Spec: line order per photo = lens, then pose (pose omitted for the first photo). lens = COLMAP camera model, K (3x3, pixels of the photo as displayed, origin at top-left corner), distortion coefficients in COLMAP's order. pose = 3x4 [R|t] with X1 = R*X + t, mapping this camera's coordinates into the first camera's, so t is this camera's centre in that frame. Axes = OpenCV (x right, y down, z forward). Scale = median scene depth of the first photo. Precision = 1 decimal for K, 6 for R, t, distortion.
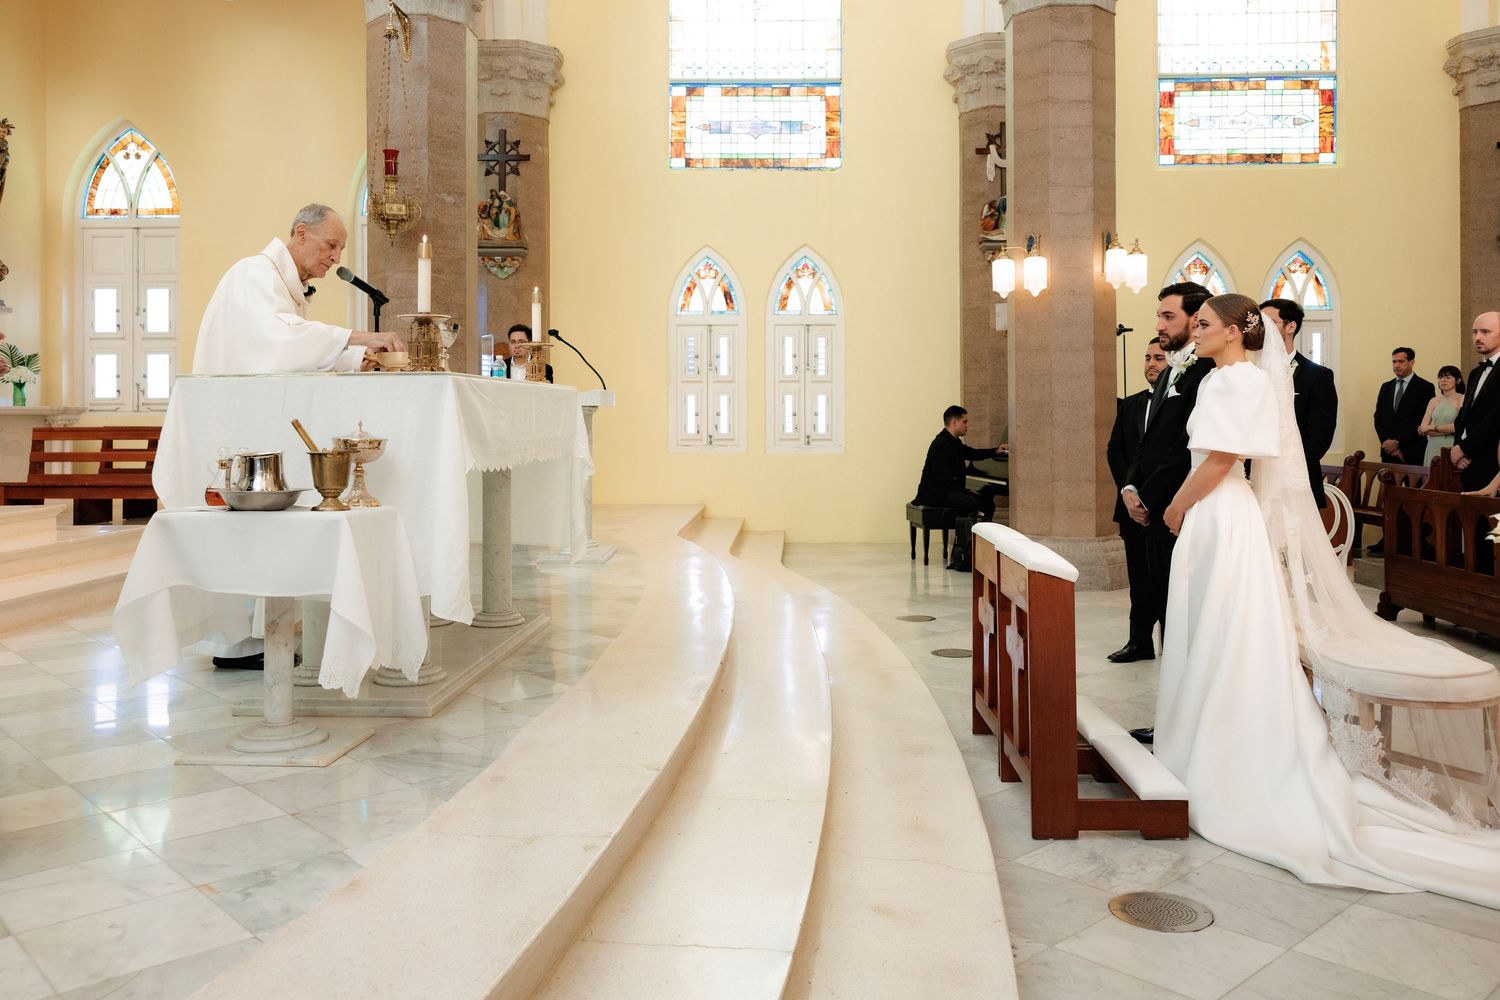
lens RADIAL K [[1194.6, 0, 753.6], [0, 1194.6, 415.4], [0, 0, 1]] dist [-0.000332, 0.015050]
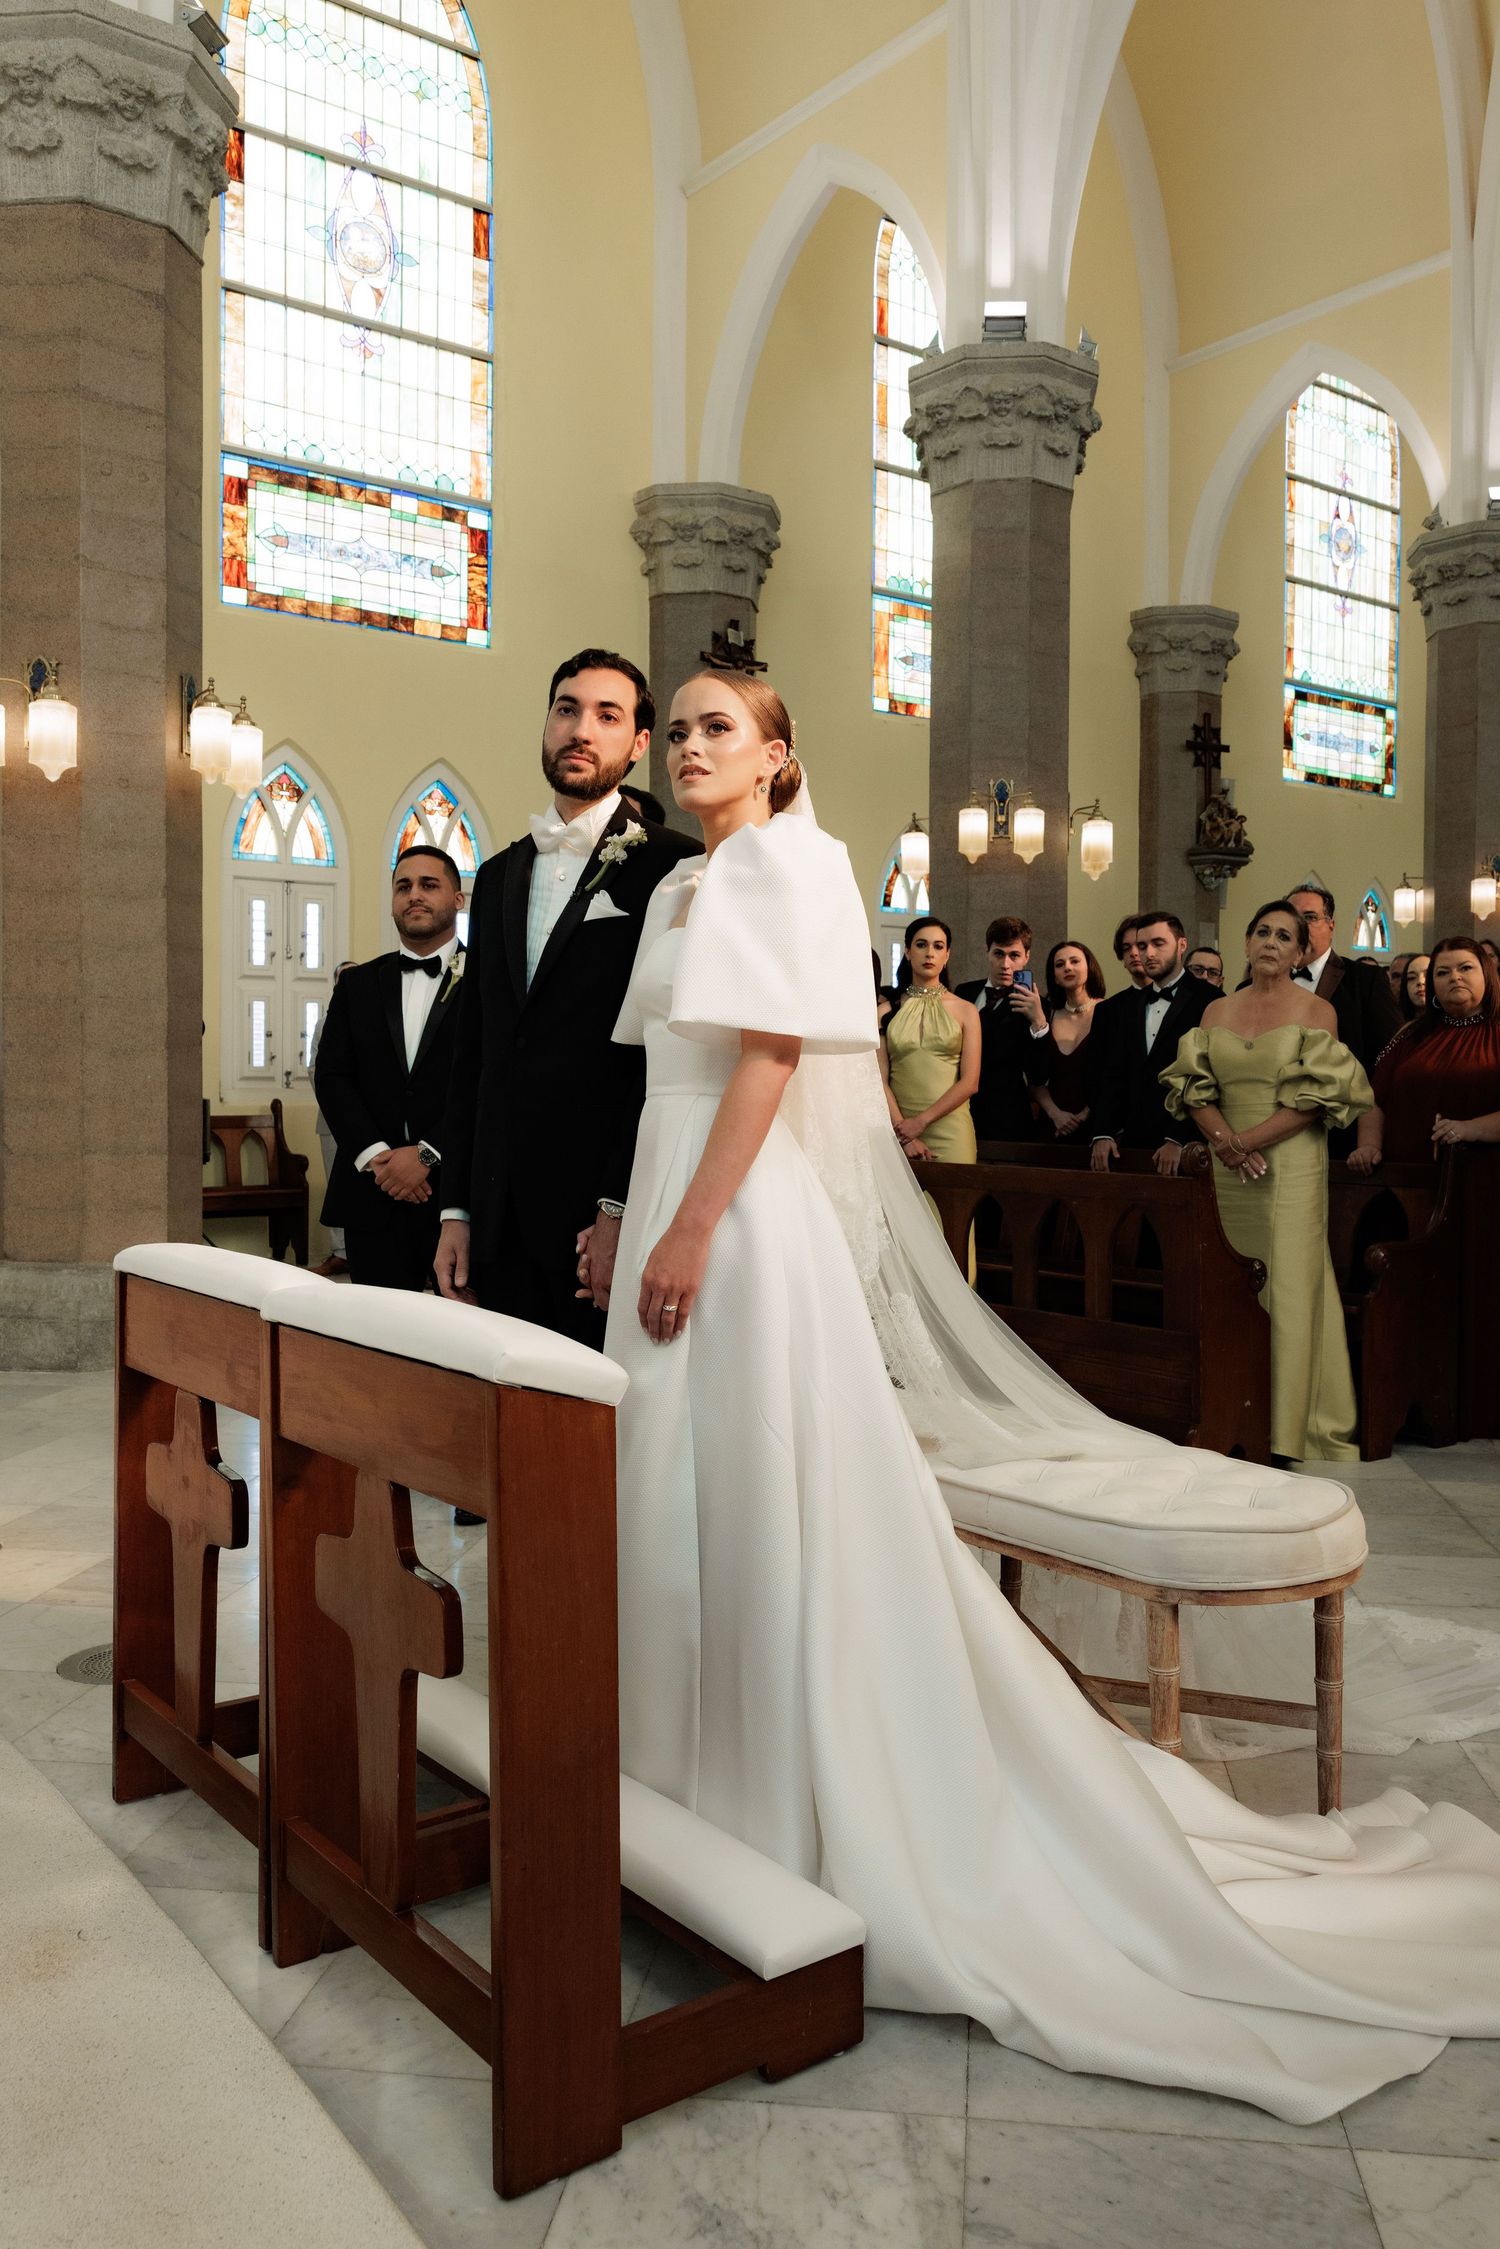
lens RADIAL K [[1787.1, 0, 762.1], [0, 1787.1, 1097.8], [0, 0, 1]] dist [-0.000329, 0.009536]
pose [[0.771004, -0.001866, 0.636827, -0.007088], [-0.009452, 0.999852, 0.014373, 0.013274], [-0.636760, -0.017101, 0.770873, 0.174732]]
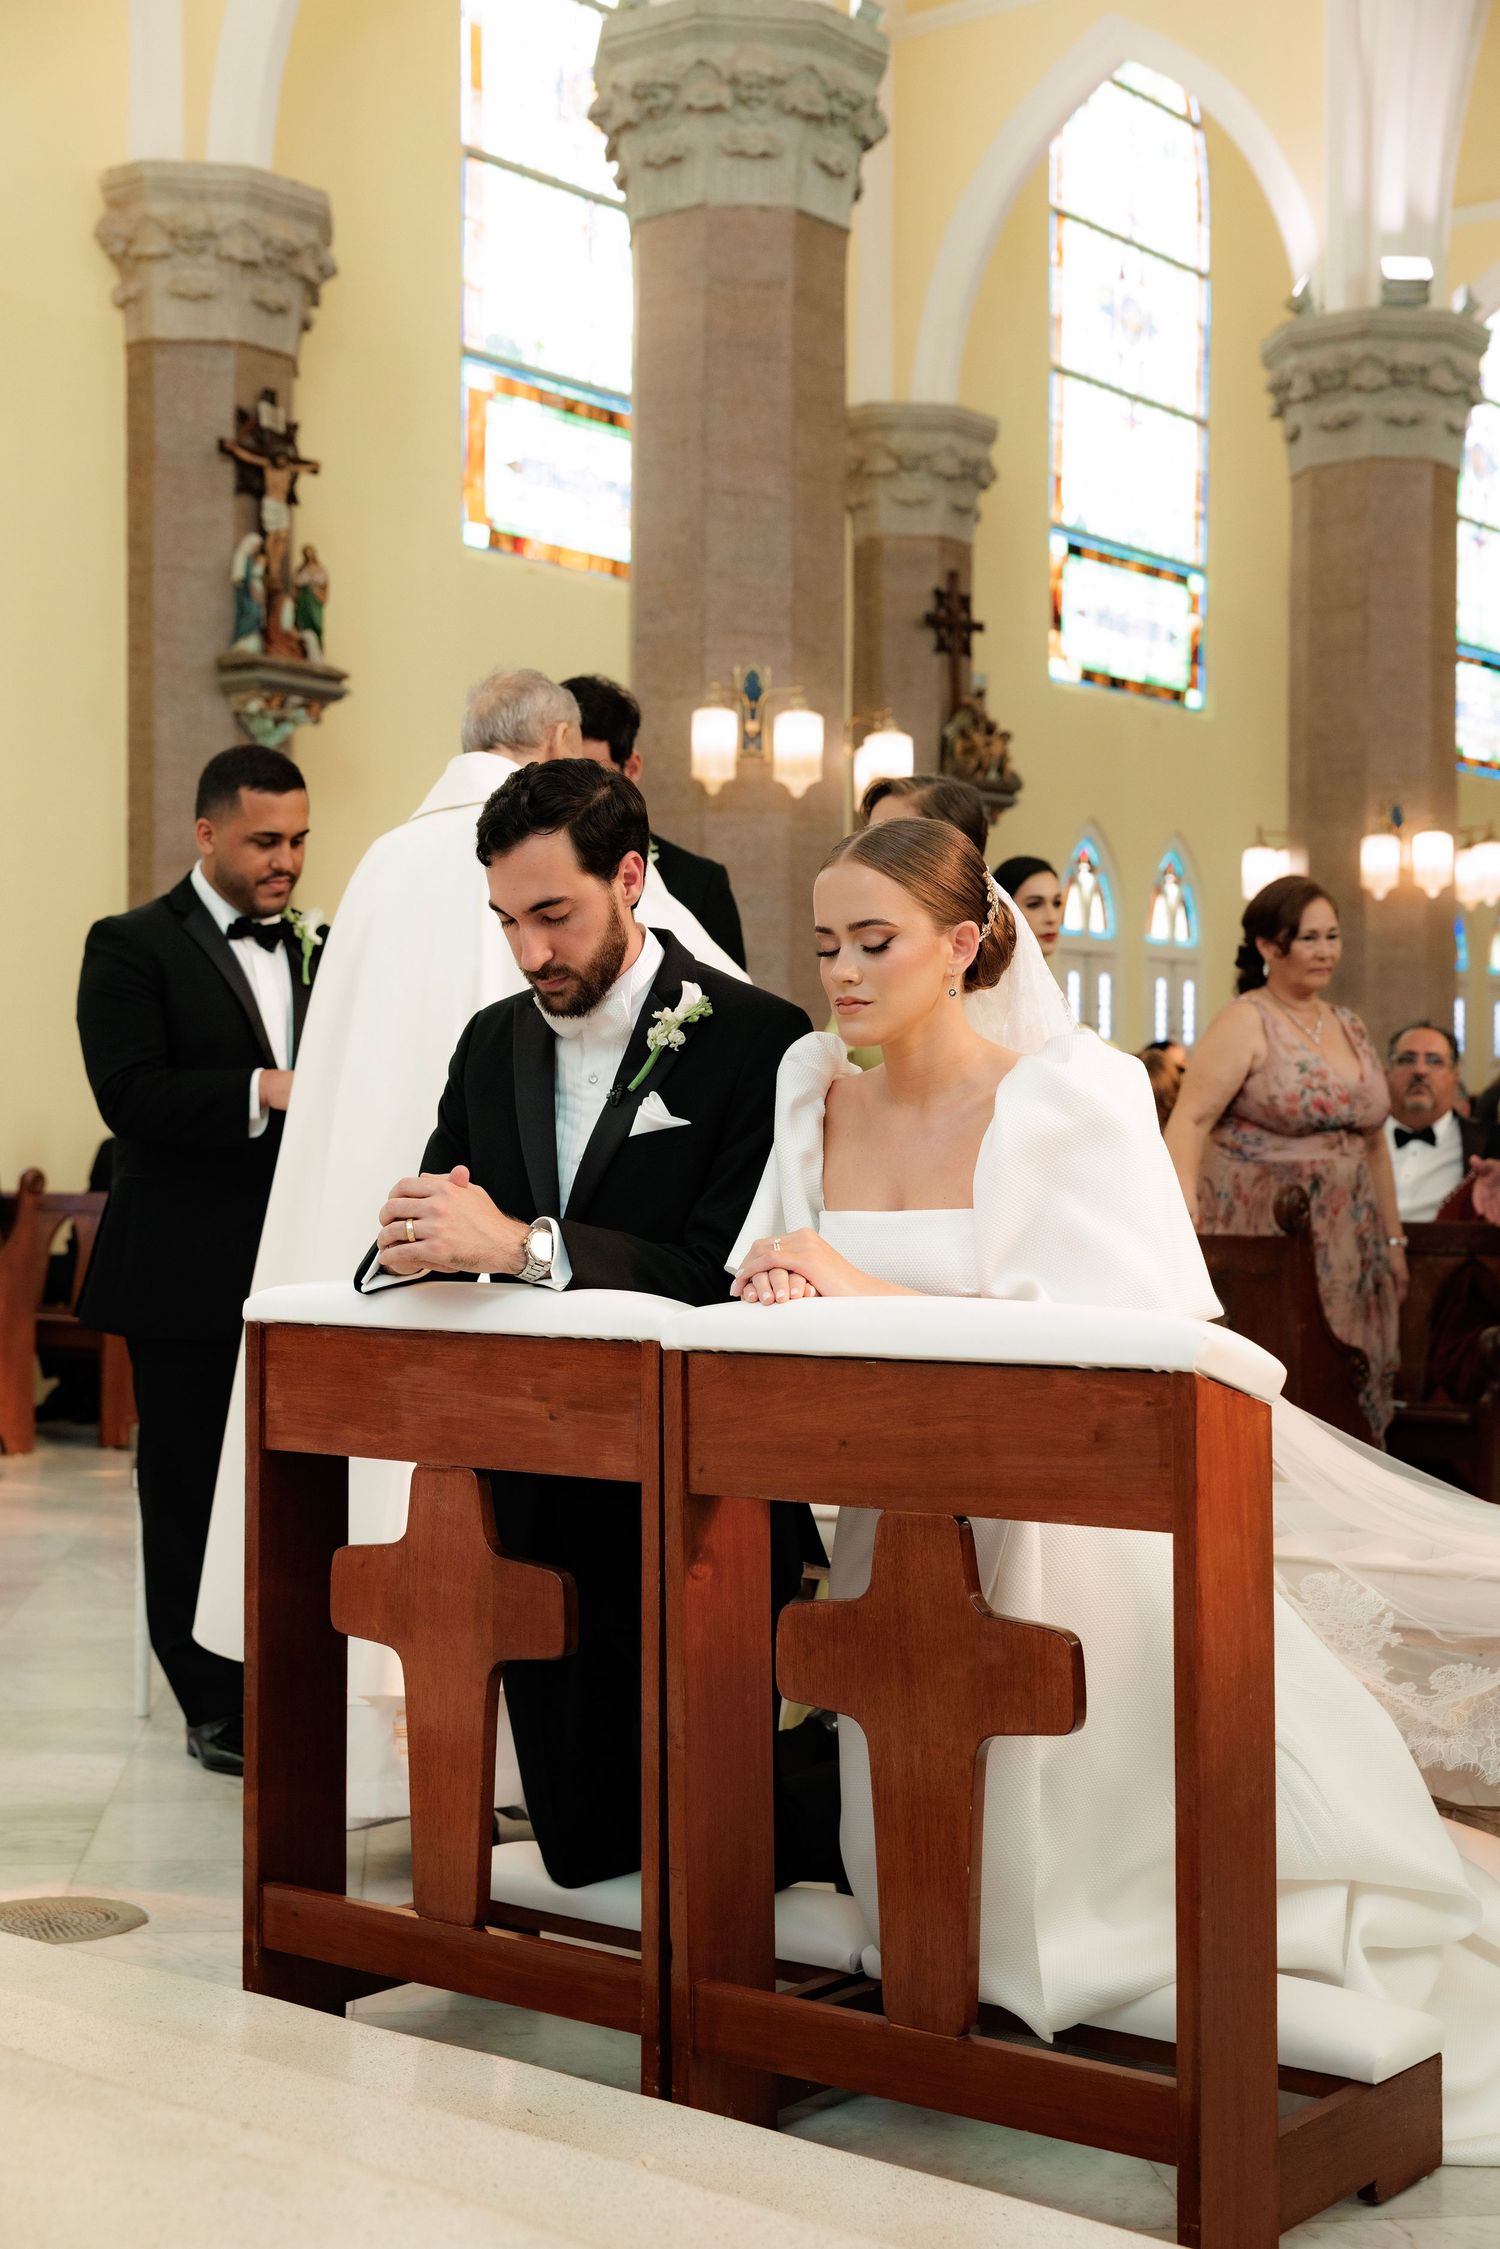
lens RADIAL K [[3028.0, 0, 768.4], [0, 3028.0, 1165.4], [0, 0, 1]] dist [0.019473, -0.019623]
pose [[0.593976, 0.001693, 0.804481, -0.123495], [-0.008143, 0.999959, 0.003908, 0.023357], [-0.804441, -0.008872, 0.593966, 0.196315]]
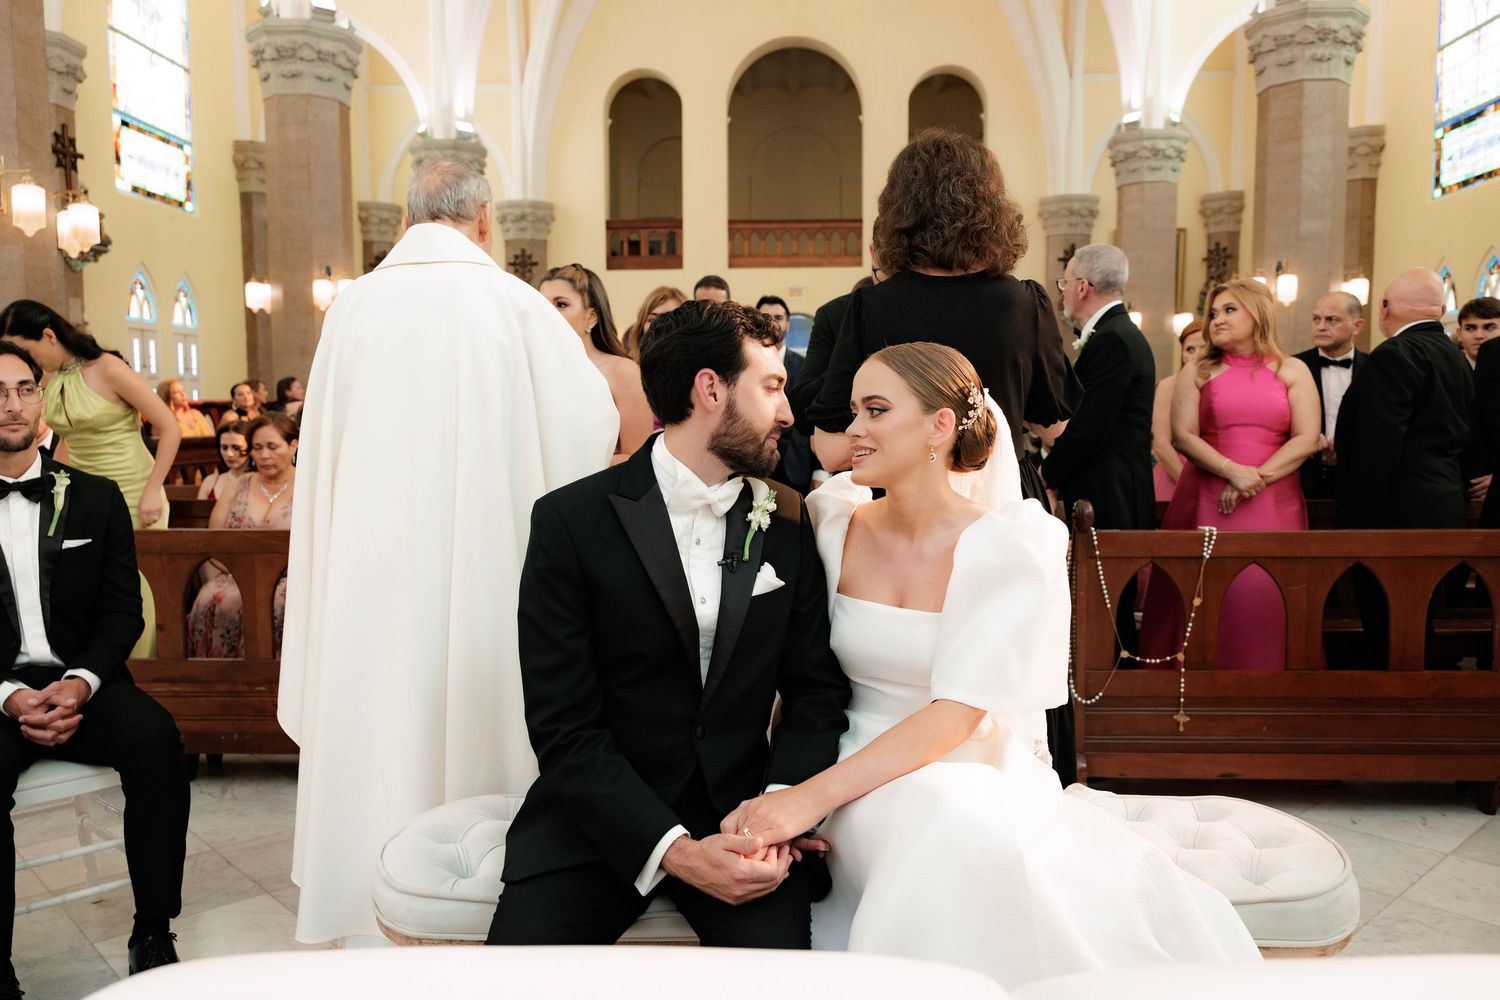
lens RADIAL K [[1160.6, 0, 748.2], [0, 1160.6, 493.0], [0, 0, 1]] dist [0.004697, 0.008457]
pose [[-0.000876, -0.069082, 0.997611, 0.016416], [0.001828, 0.997609, 0.069084, 0.005413], [-0.999998, 0.001884, -0.000748, 0.365643]]
